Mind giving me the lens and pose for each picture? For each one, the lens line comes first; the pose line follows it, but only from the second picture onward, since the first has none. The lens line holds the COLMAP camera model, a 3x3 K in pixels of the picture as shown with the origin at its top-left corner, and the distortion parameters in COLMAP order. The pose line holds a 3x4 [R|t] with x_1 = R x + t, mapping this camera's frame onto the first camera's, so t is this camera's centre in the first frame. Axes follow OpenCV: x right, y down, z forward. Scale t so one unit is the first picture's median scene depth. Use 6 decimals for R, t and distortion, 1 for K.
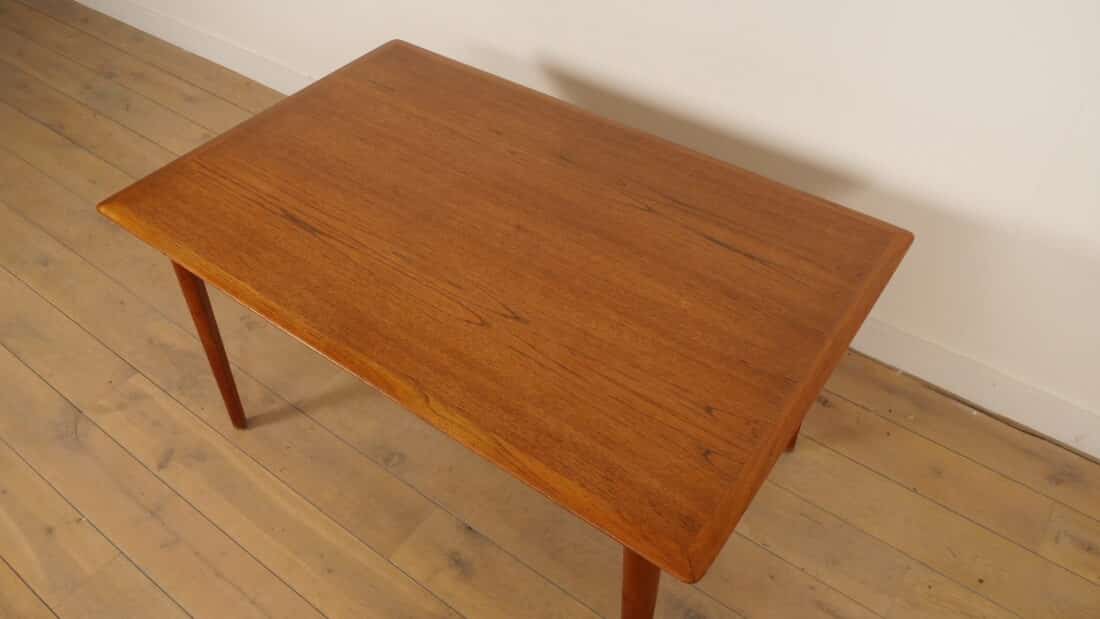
lens RADIAL K [[818.7, 0, 545.3], [0, 818.7, 309.1], [0, 0, 1]] dist [-0.044755, 0.016617]
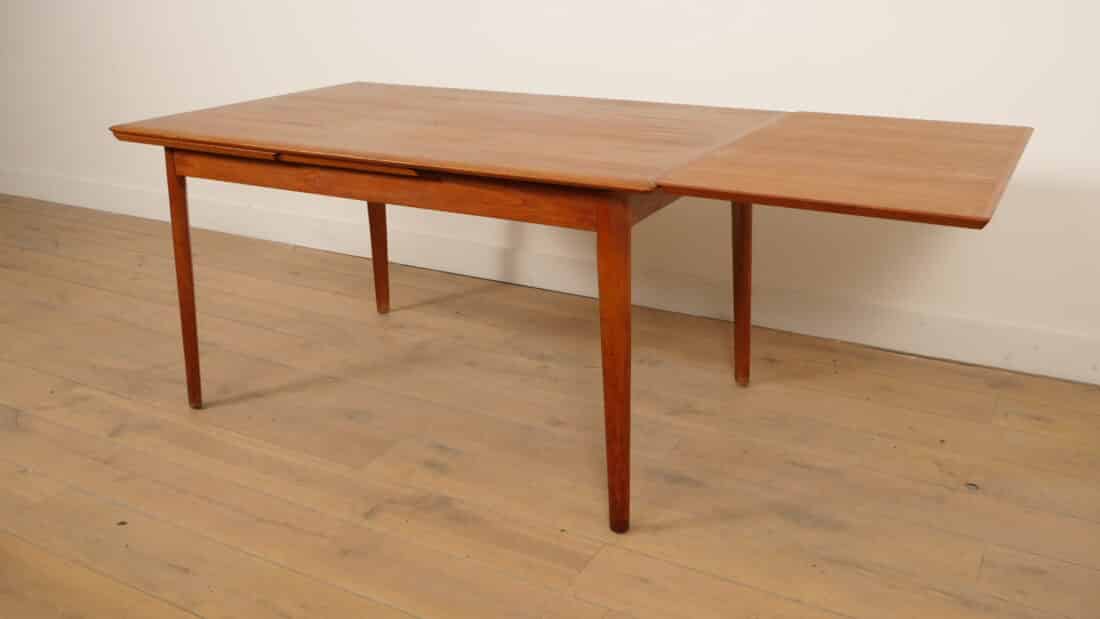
lens RADIAL K [[971.6, 0, 547.6], [0, 971.6, 309.1], [0, 0, 1]] dist [-0.000888, -0.014103]
pose [[0.993235, -0.046118, 0.106574, -0.086308], [0.086280, 0.907330, -0.411471, 0.634479], [-0.077722, 0.417882, 0.905170, -0.156973]]
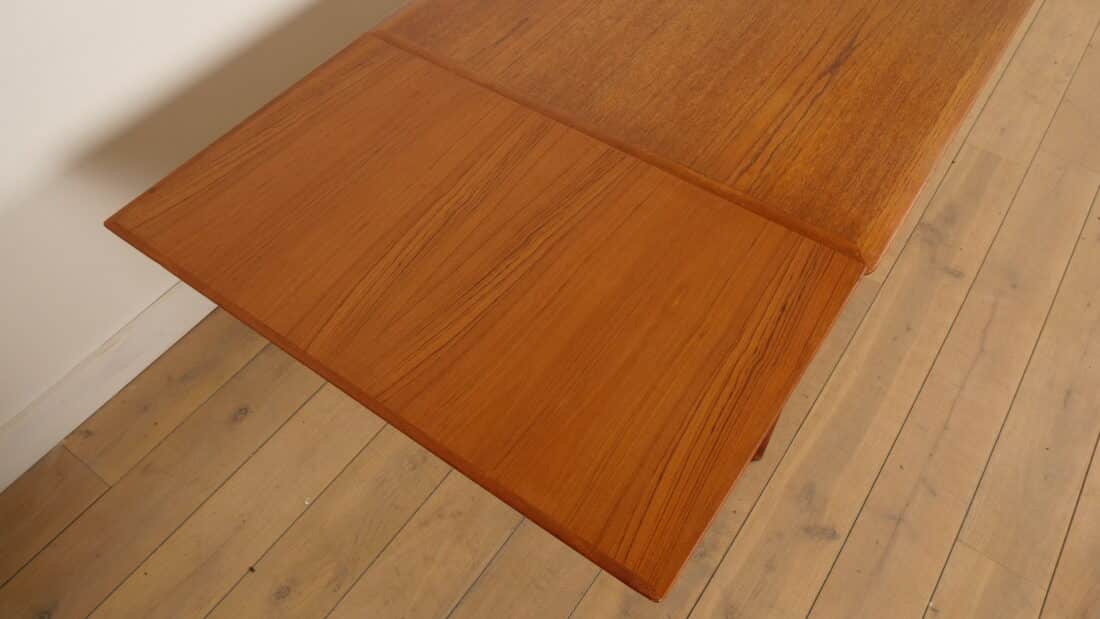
lens RADIAL K [[818.7, 0, 556.6], [0, 818.7, 311.2], [0, 0, 1]] dist [-0.044755, 0.016617]
pose [[-0.023959, -0.795784, 0.605107, -0.841278], [0.705566, 0.415346, 0.574164, -0.569763], [-0.708239, 0.440699, 0.551527, 0.737649]]
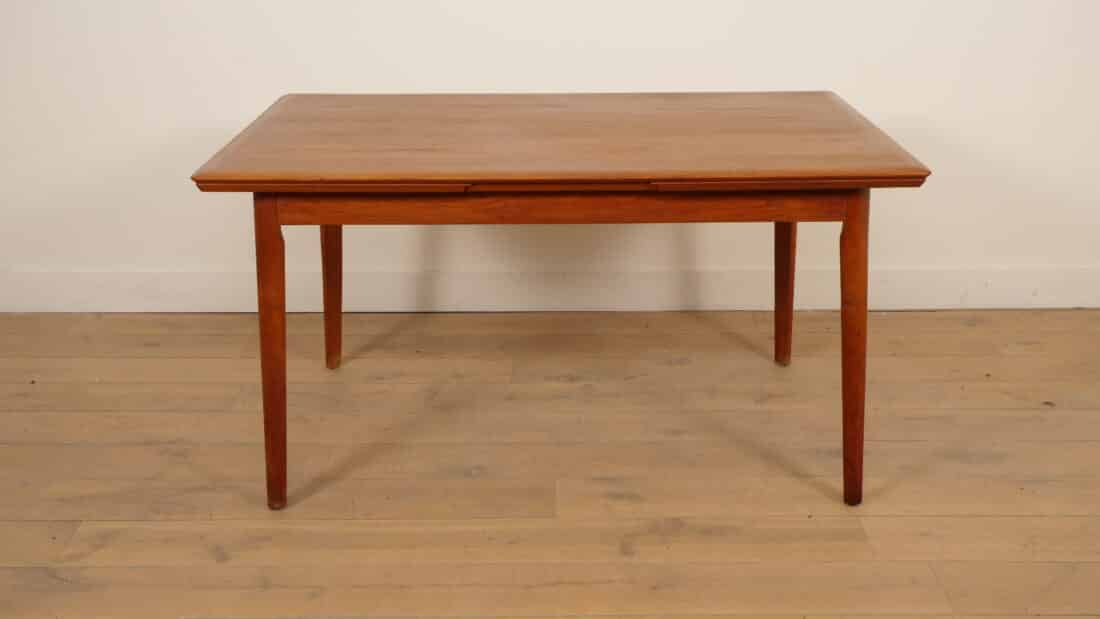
lens RADIAL K [[1257.5, 0, 547.5], [0, 1257.5, 313.0], [0, 0, 1]] dist [0.043624, 0.000000]
pose [[0.808163, -0.196095, 0.555354, -0.926764], [0.415929, 0.857633, -0.302438, 0.530218], [-0.416984, 0.475407, 0.774669, -0.174020]]
